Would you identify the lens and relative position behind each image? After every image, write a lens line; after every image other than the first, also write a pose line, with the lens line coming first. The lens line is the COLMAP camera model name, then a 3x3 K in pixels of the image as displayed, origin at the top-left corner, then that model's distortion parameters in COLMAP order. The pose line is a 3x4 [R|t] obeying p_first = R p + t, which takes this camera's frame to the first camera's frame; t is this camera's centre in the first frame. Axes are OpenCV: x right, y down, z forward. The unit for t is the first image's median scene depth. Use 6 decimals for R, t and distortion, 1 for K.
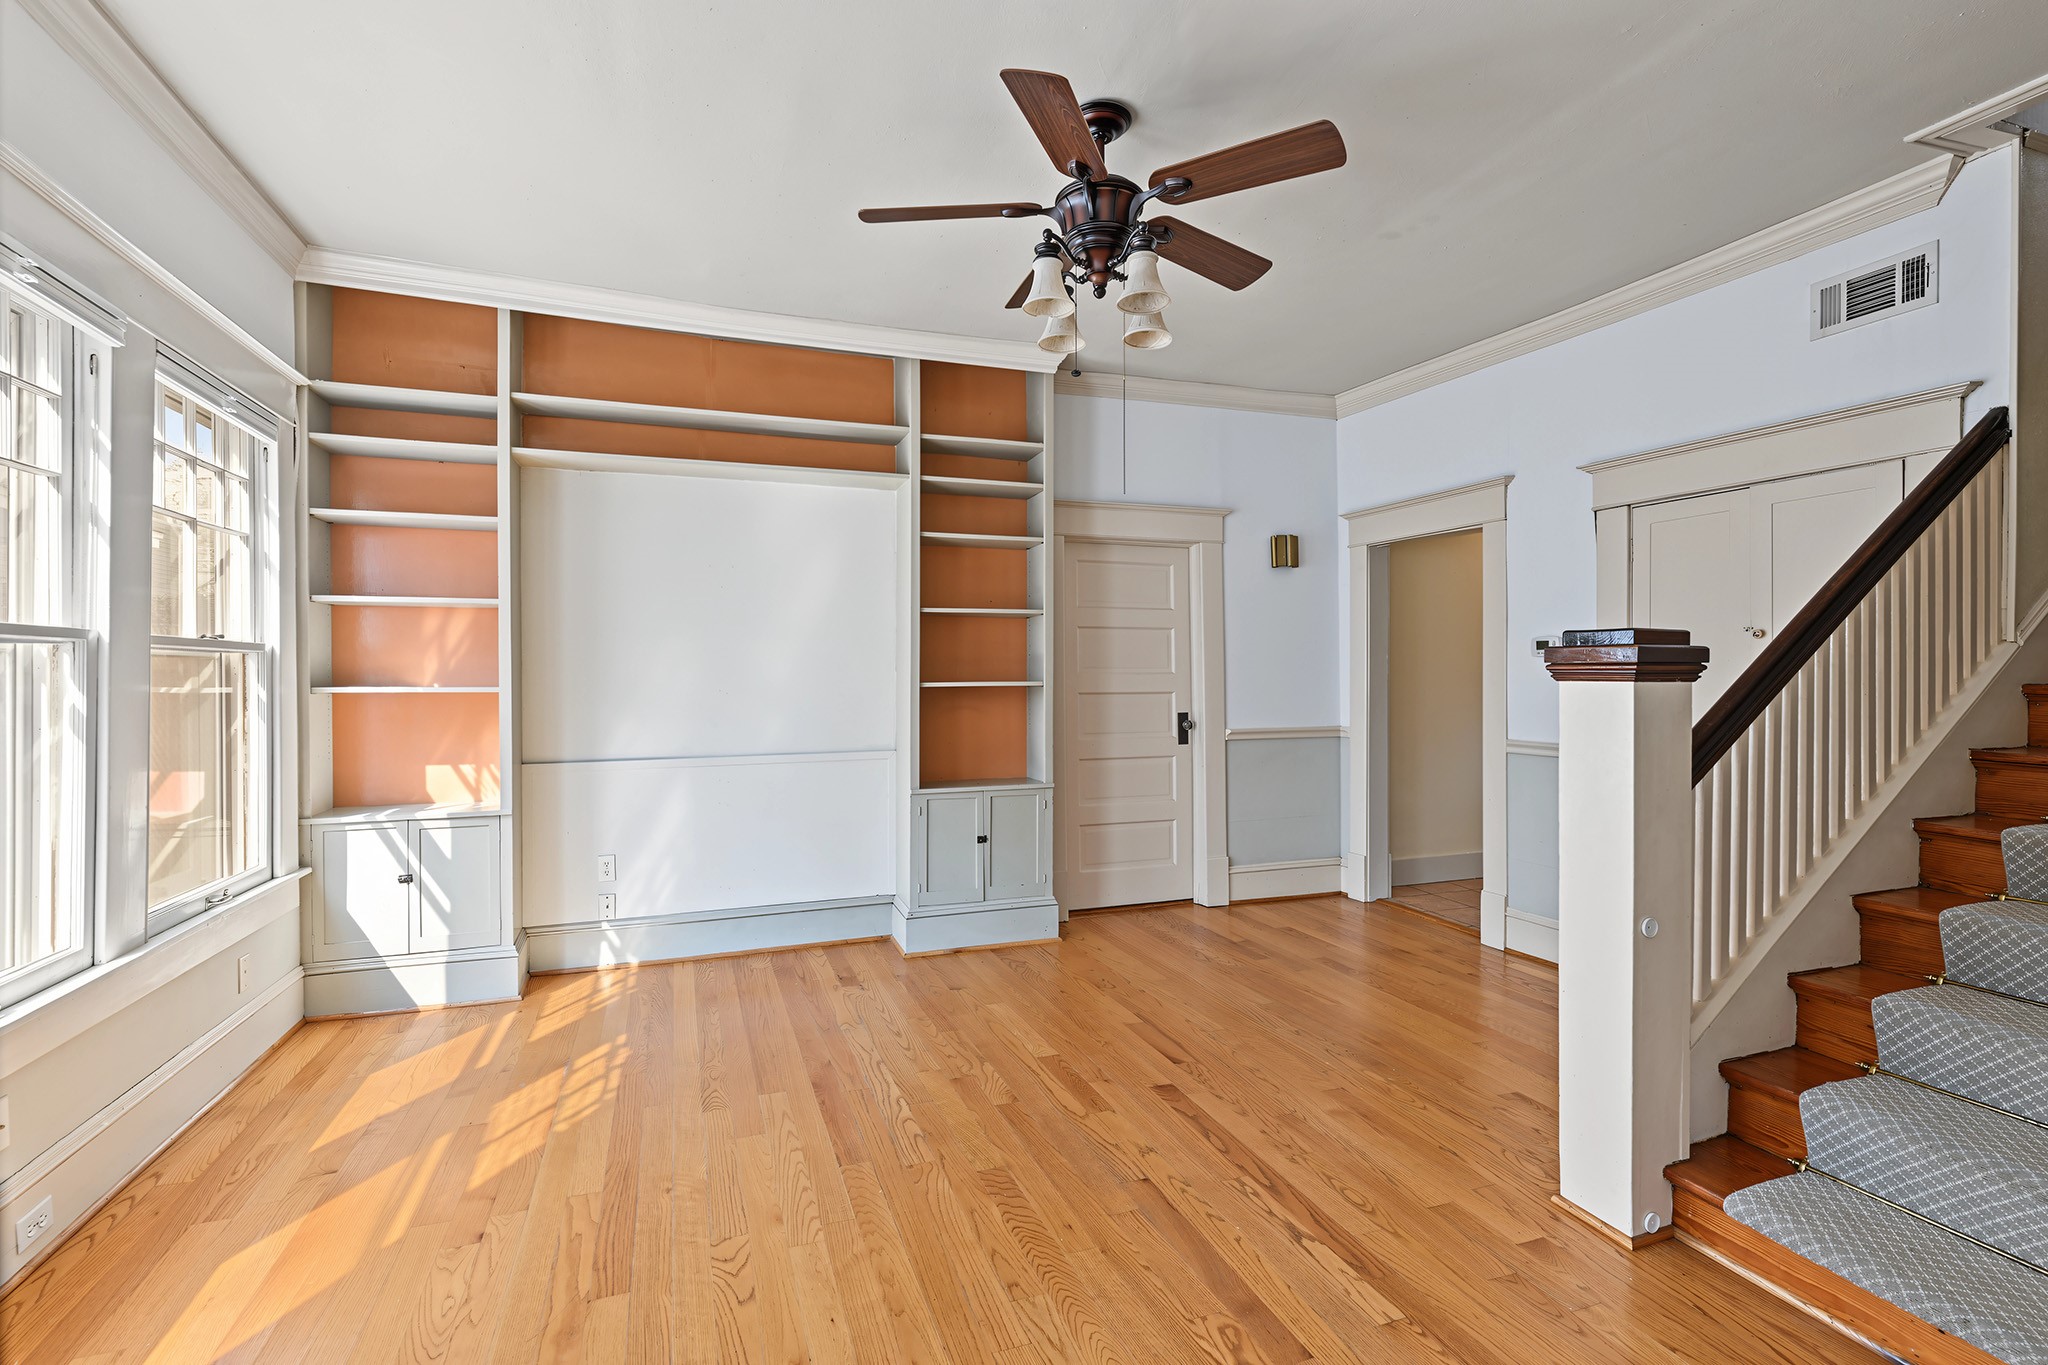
lens RADIAL K [[952.7, 0, 1032.4], [0, 952.7, 680.1], [0, 0, 1]] dist [-0.000401, -0.000015]
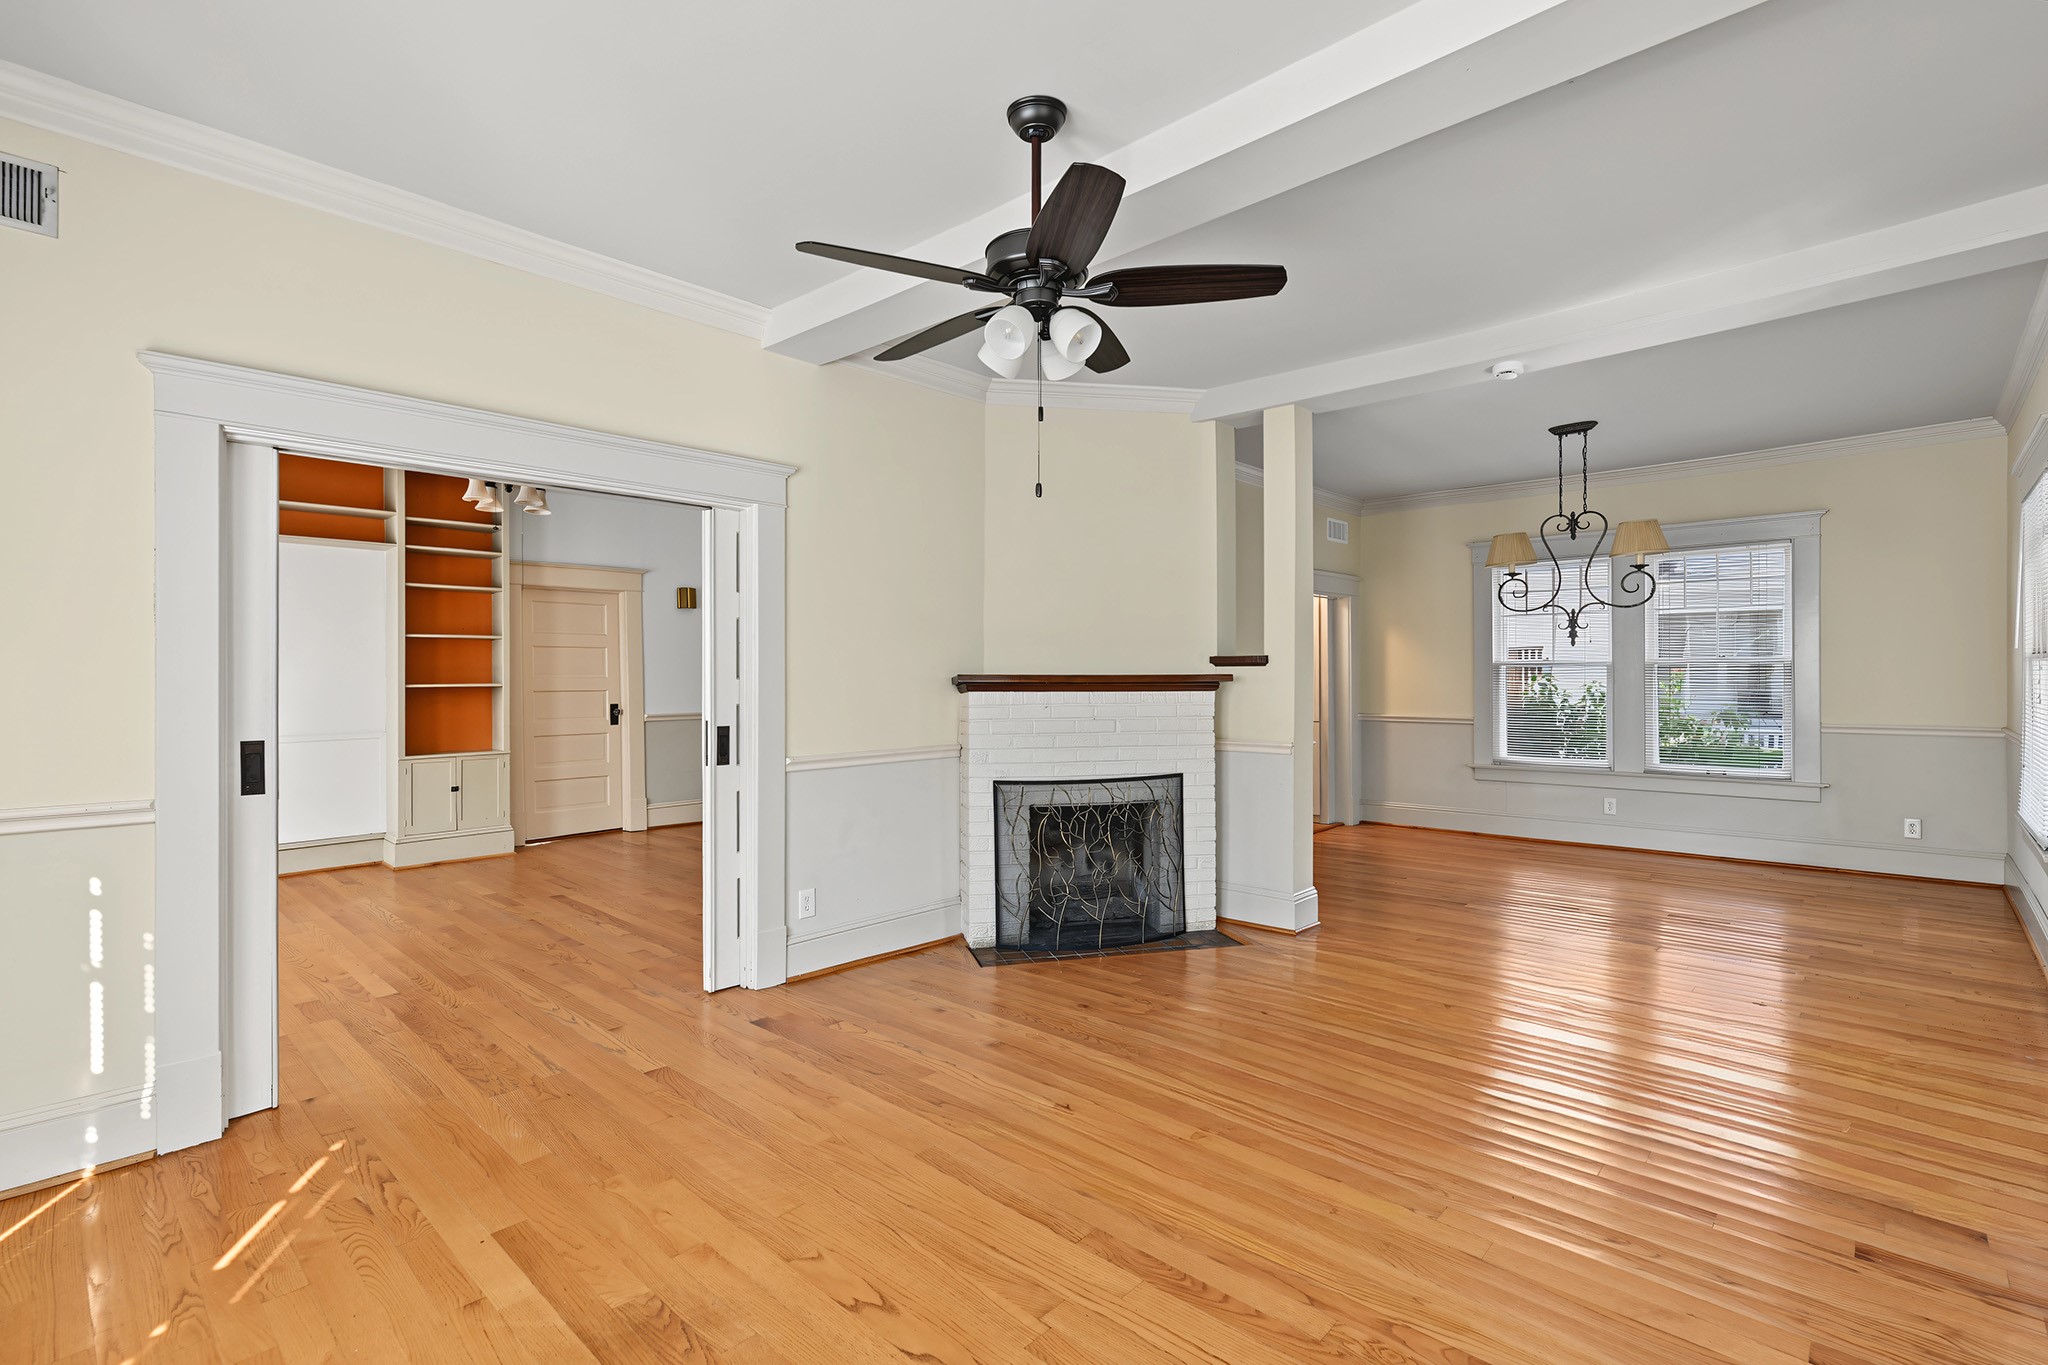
lens RADIAL K [[929.2, 0, 1020.4], [0, 929.2, 677.2], [0, 0, 1]] dist [-0.005789, -0.000312]
pose [[0.894193, -0.003294, 0.447669, 0.086719], [0.005128, 0.999983, -0.002884, -0.000707], [-0.447652, 0.004874, 0.894195, -0.673917]]
